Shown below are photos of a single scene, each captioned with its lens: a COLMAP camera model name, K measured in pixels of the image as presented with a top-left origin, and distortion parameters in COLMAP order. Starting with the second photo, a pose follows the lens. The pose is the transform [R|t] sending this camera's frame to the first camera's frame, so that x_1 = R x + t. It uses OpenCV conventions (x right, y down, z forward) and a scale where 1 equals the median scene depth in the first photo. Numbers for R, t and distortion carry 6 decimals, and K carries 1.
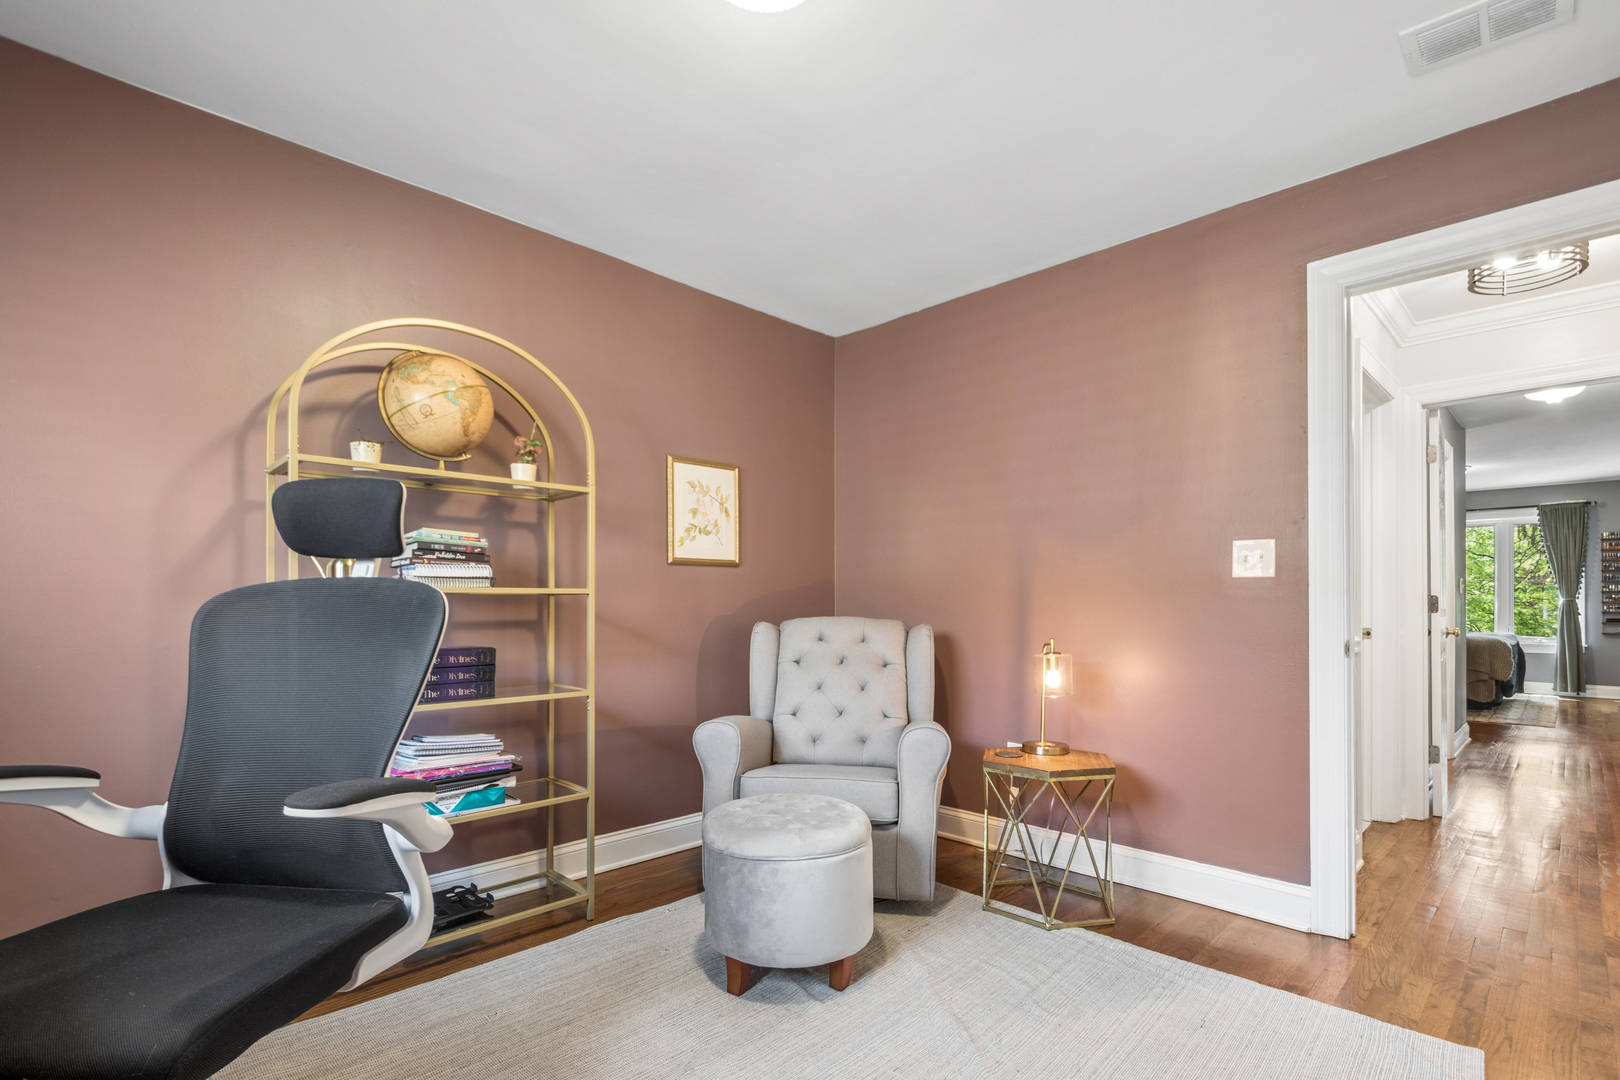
lens RADIAL K [[773.5, 0, 810.0], [0, 773.5, 589.5], [0, 0, 1]] dist [0.000534, -0.001318]
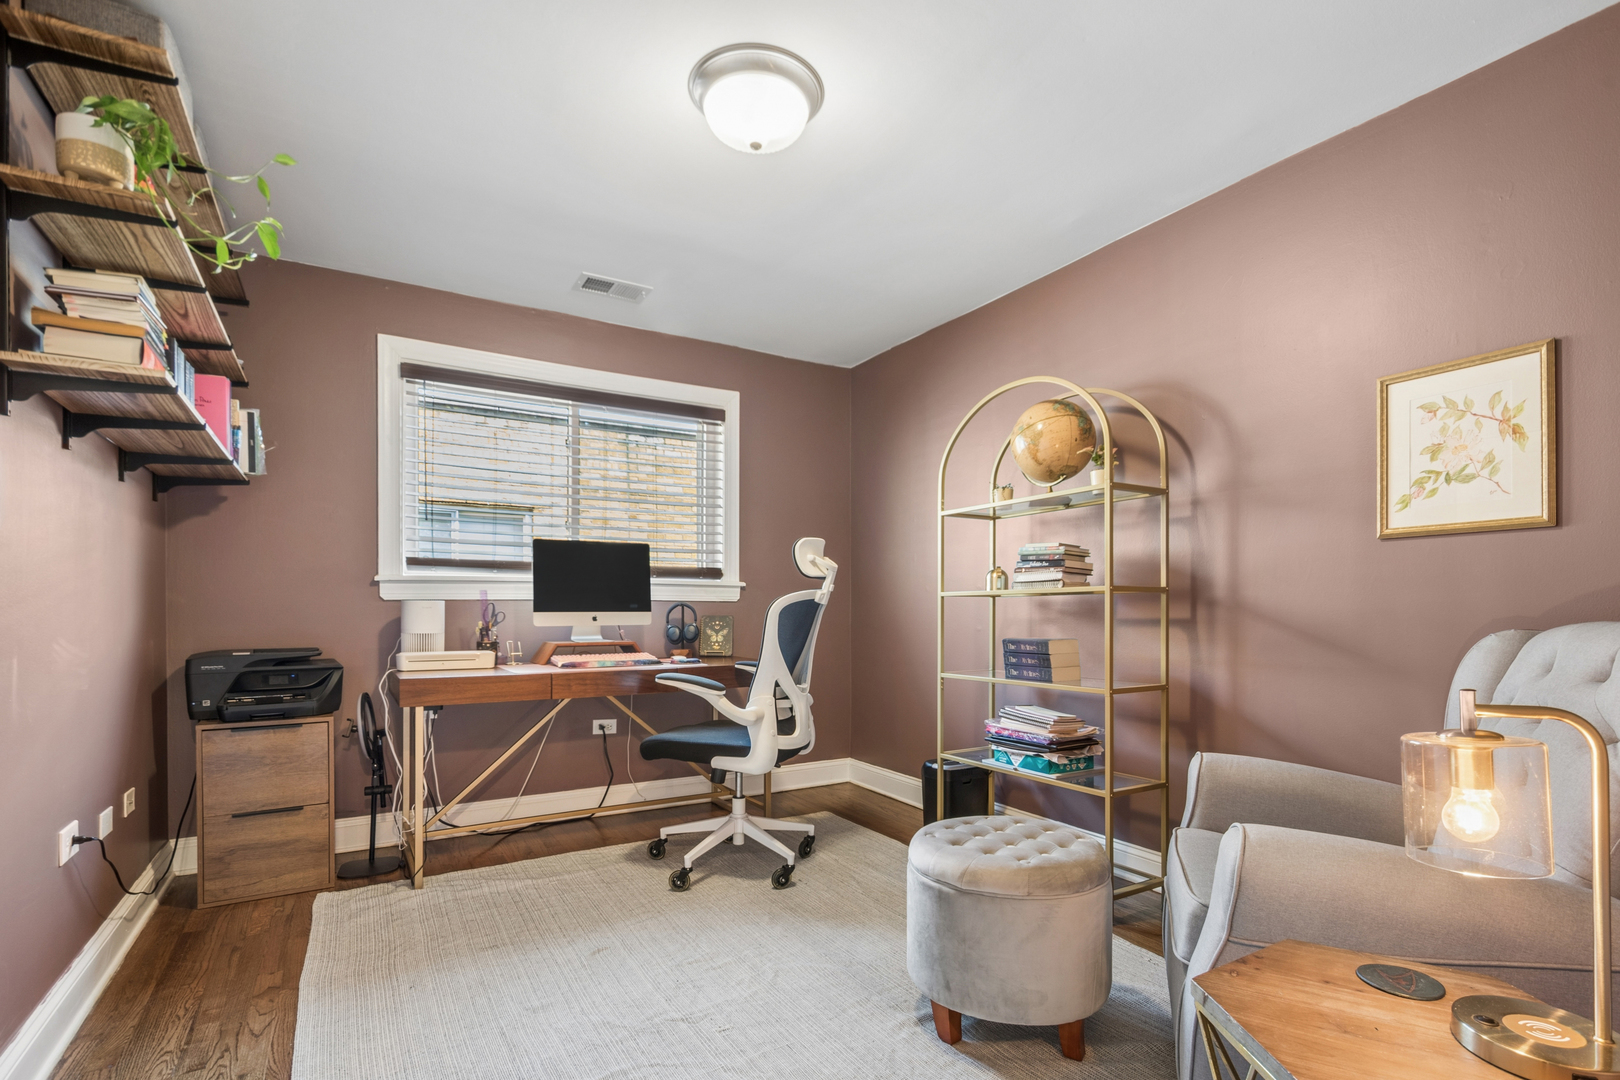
lens RADIAL K [[773.5, 0, 784.0], [0, 773.5, 607.2], [0, 0, 1]] dist [0.000534, -0.001318]
pose [[-0.259582, -0.000803, -0.965721, 0.870483], [0.025237, 0.999652, -0.007615, 0.025667], [0.965391, -0.026349, -0.259472, 0.969536]]
